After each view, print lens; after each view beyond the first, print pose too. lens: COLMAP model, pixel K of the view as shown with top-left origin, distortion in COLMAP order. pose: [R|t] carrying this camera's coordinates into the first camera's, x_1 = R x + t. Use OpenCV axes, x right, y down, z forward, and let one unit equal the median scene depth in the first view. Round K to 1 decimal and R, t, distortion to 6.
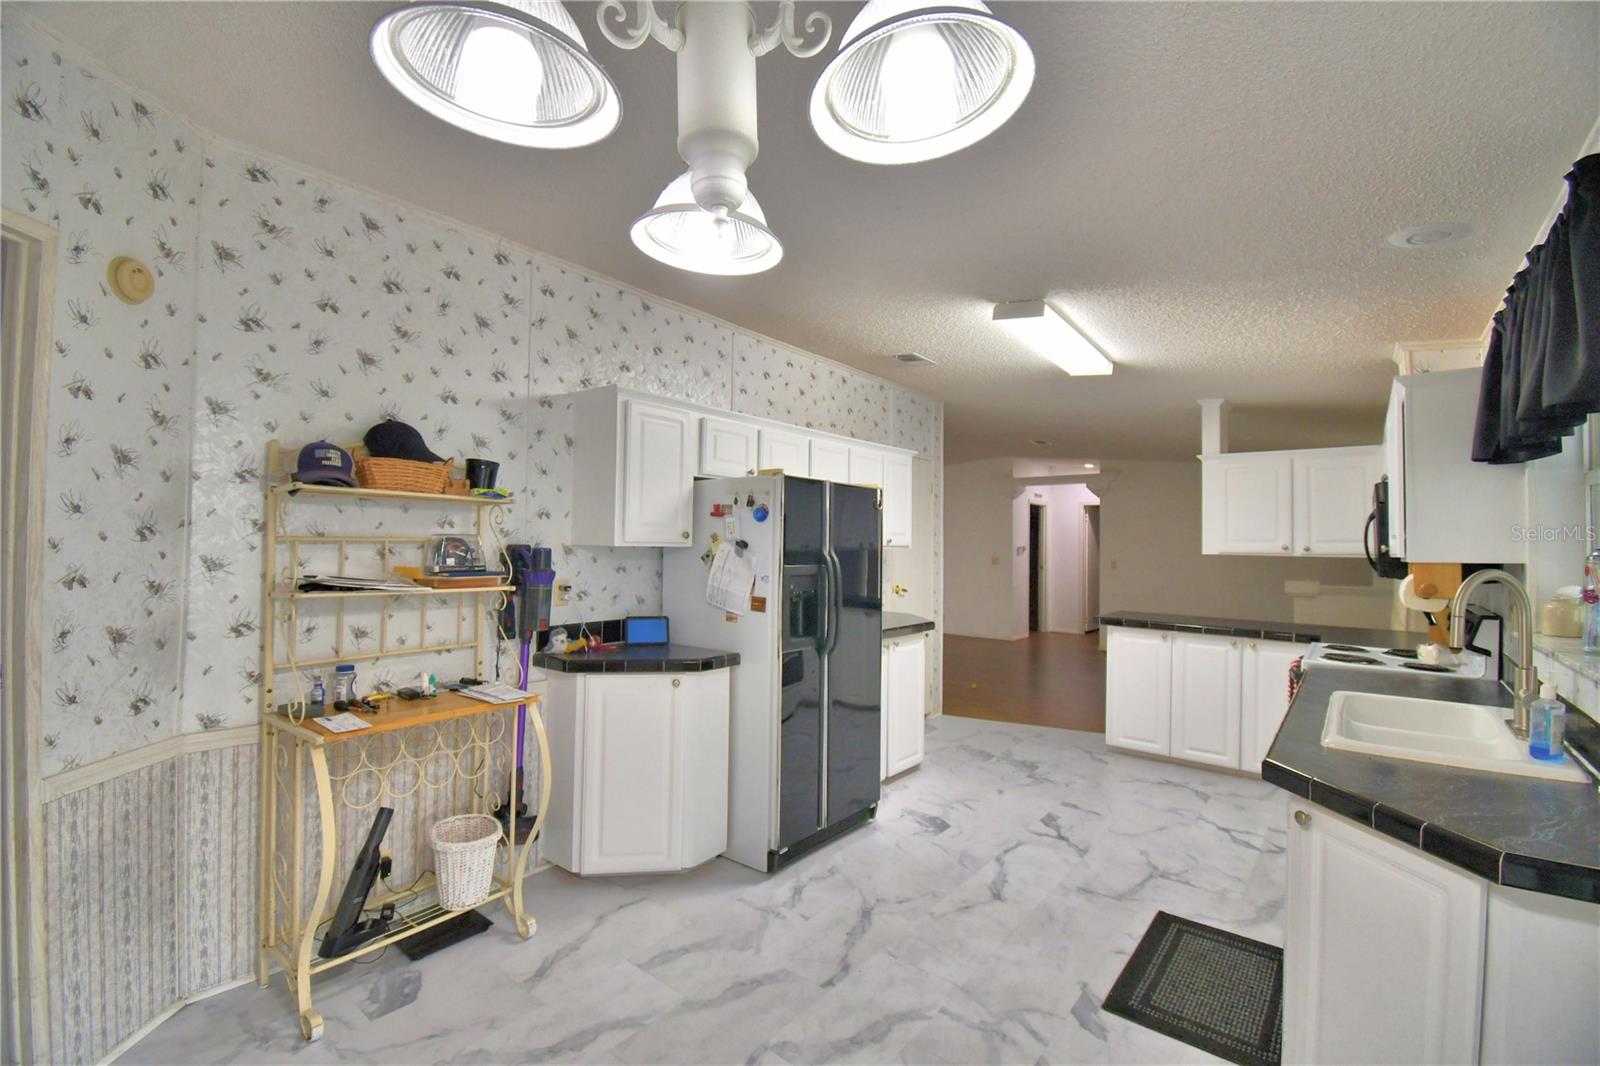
lens RADIAL K [[702.8, 0, 799.9], [0, 702.8, 536.9], [0, 0, 1]] dist [0.014147, -0.022324]
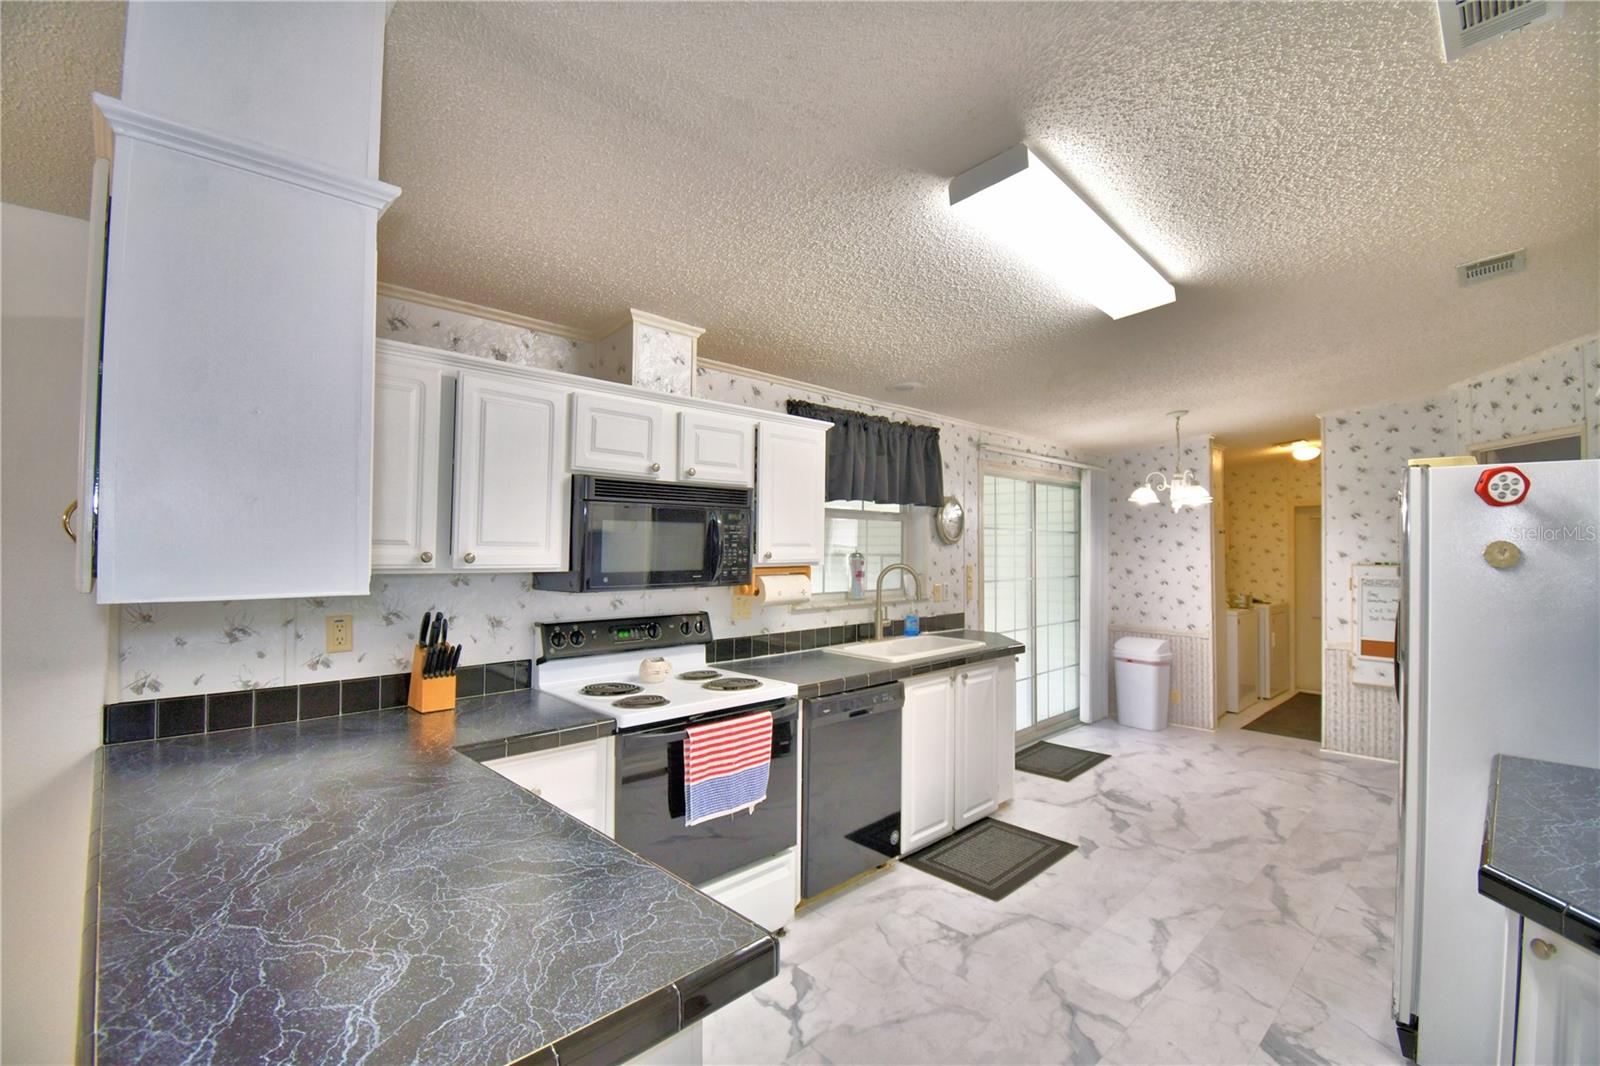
lens RADIAL K [[702.8, 0, 792.1], [0, 702.8, 535.1], [0, 0, 1]] dist [0.014147, -0.022324]
pose [[-0.991150, -0.018381, 0.131469, 0.578866], [-0.021566, 0.999507, -0.022838, 0.006872], [-0.130984, -0.025471, -0.991057, 1.778850]]
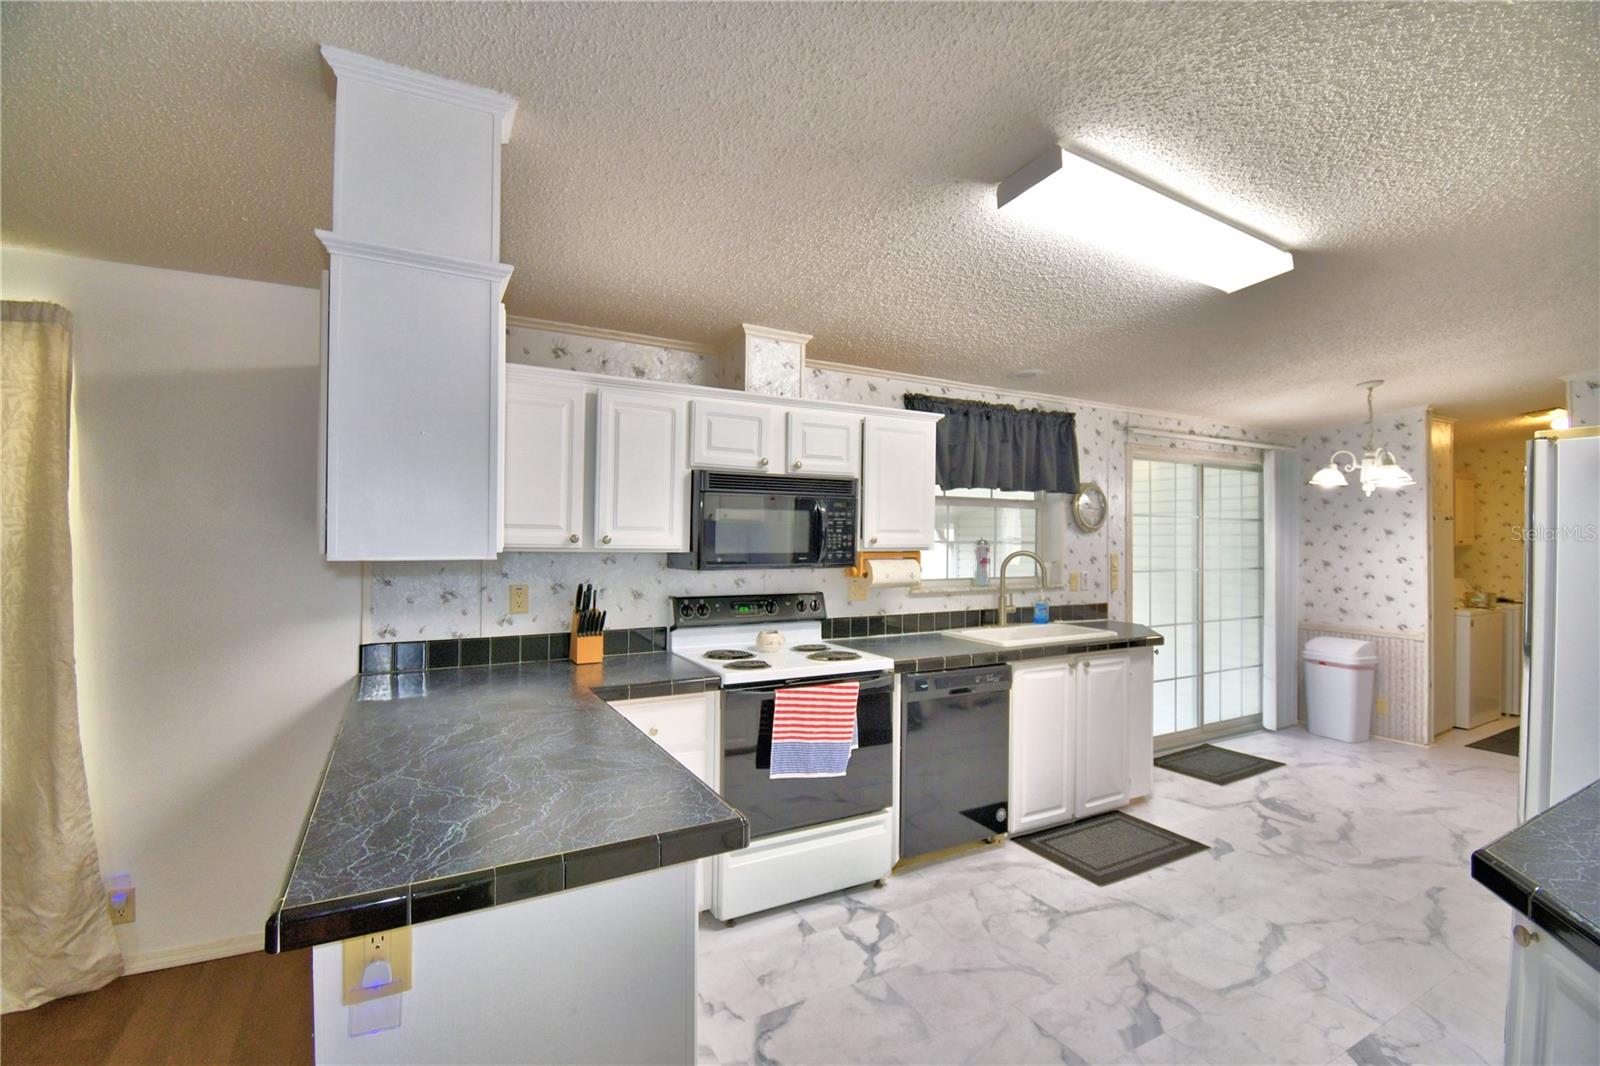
lens RADIAL K [[702.8, 0, 791.4], [0, 702.8, 534.8], [0, 0, 1]] dist [0.014147, -0.022324]
pose [[-0.920303, -0.019275, 0.390732, 0.450362], [-0.023634, 0.999701, -0.006351, 0.014198], [-0.390492, -0.015079, -0.920483, 1.831054]]
